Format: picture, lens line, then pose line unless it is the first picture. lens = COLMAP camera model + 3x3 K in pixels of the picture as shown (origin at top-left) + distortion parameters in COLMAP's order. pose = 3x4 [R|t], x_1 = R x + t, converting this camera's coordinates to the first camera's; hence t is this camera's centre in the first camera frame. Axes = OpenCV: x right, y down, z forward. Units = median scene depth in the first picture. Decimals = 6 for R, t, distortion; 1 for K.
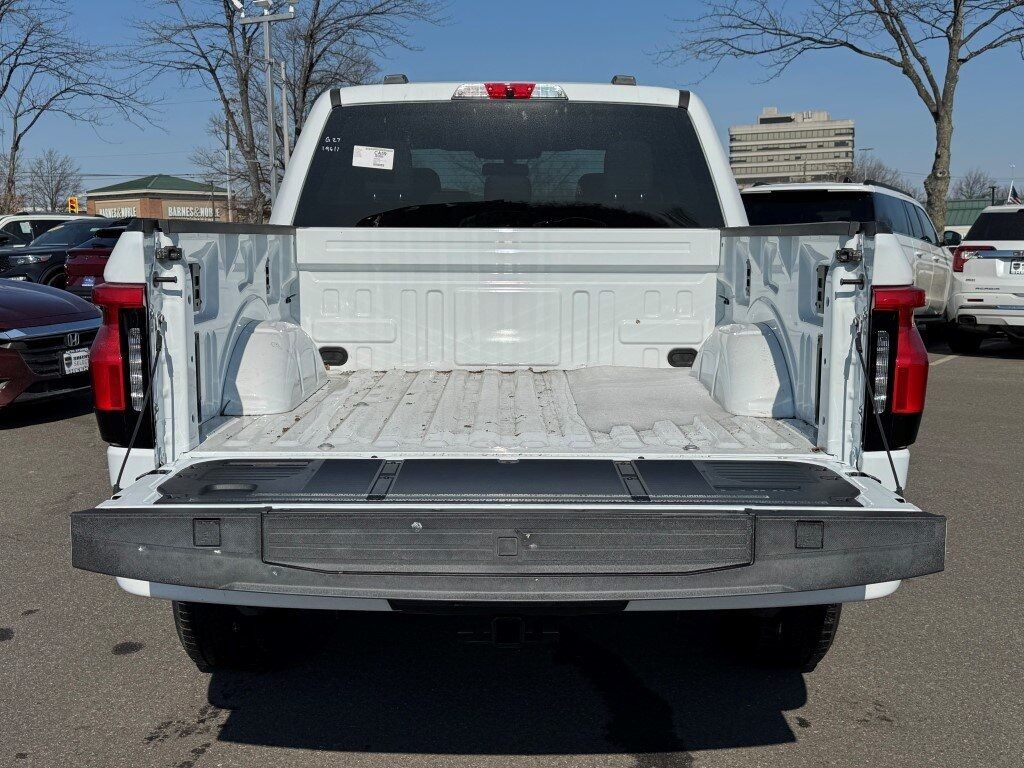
lens RADIAL K [[1195.4, 0, 512.5], [0, 1195.4, 381.3], [0, 0, 1]] dist [0.013448, 0.000000]
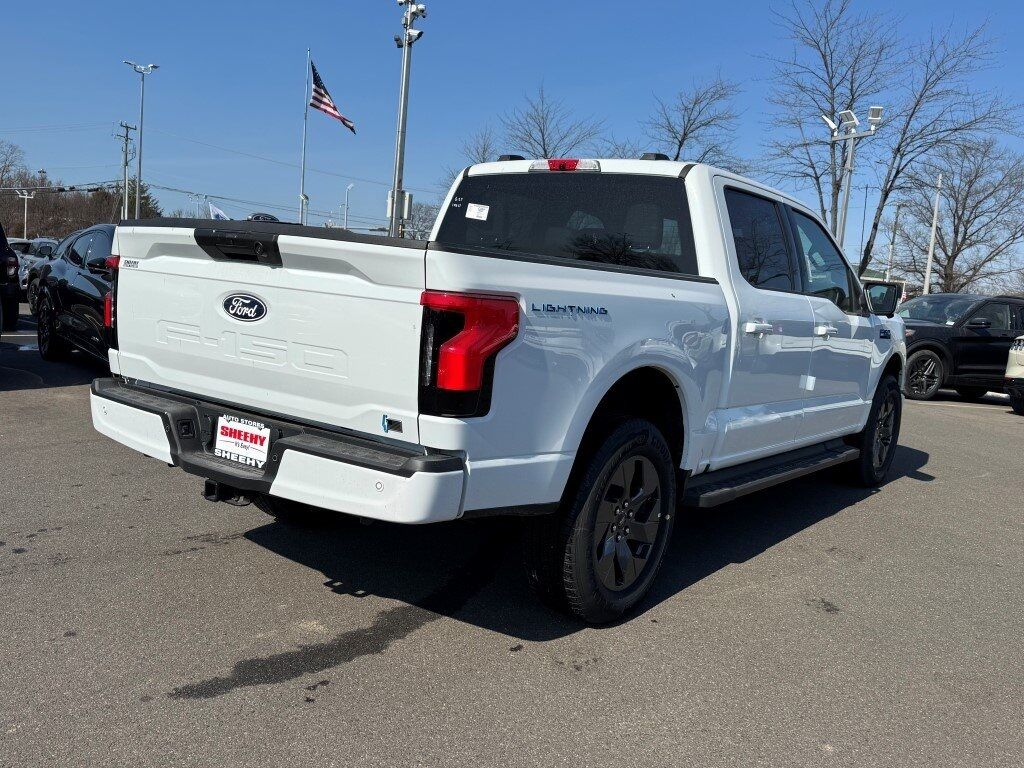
lens RADIAL K [[914.9, 0, 520.5], [0, 914.9, 388.5], [0, 0, 1]] dist [0.091873, -0.118296]
pose [[0.800585, 0.135934, -0.583597, 0.599560], [-0.157116, 0.987474, 0.014473, -0.000716], [0.578254, 0.080105, 0.811915, 0.147596]]
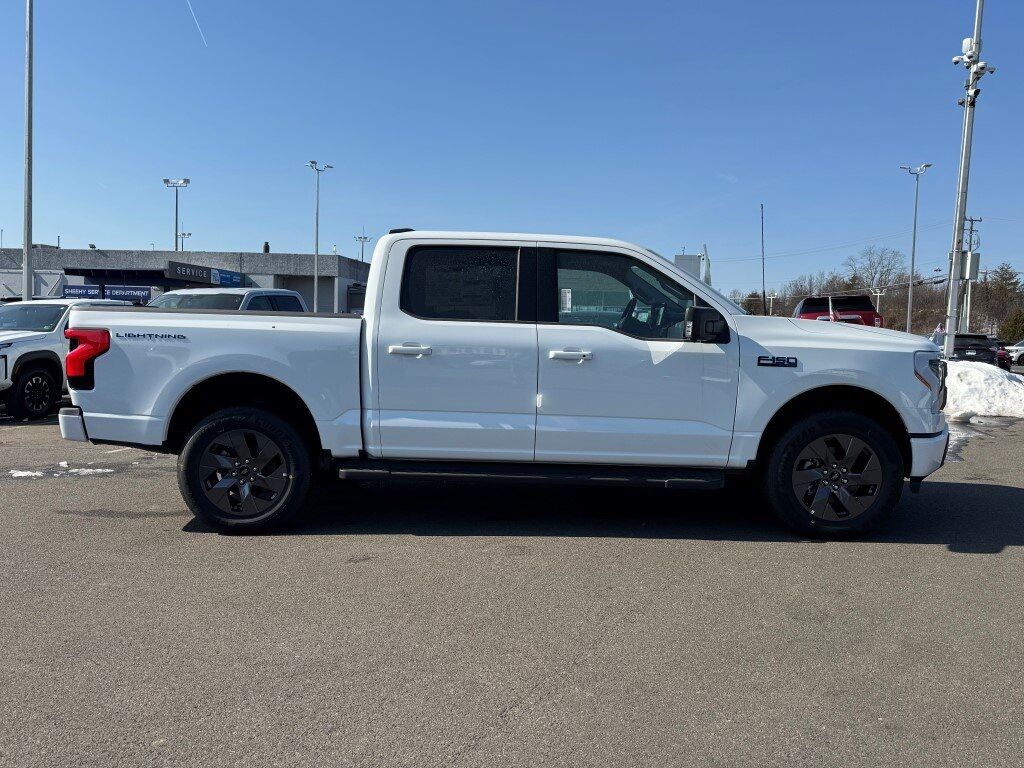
lens RADIAL K [[838.4, 0, 514.5], [0, 838.4, 380.4], [0, 0, 1]] dist [0.033672, -0.012818]
pose [[-0.018947, 0.069972, -0.997369, 1.371303], [-0.144376, 0.986901, 0.071981, -0.151671], [0.989341, 0.145360, -0.008596, 1.242667]]
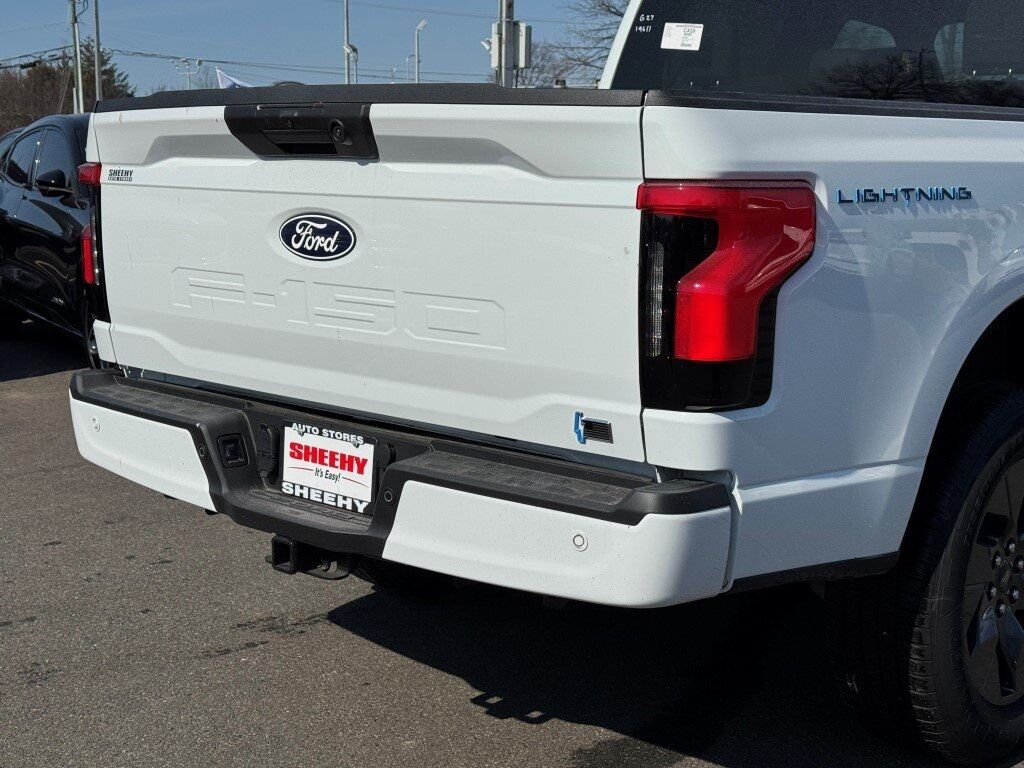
lens RADIAL K [[1481.4, 0, 510.7], [0, 1481.4, 389.7], [0, 0, 1]] dist [0.145391, 0.000000]
pose [[0.721752, 0.111810, -0.683061, 0.525784], [-0.092649, 0.993592, 0.064743, -0.001947], [0.685923, 0.016557, 0.727486, 0.176498]]
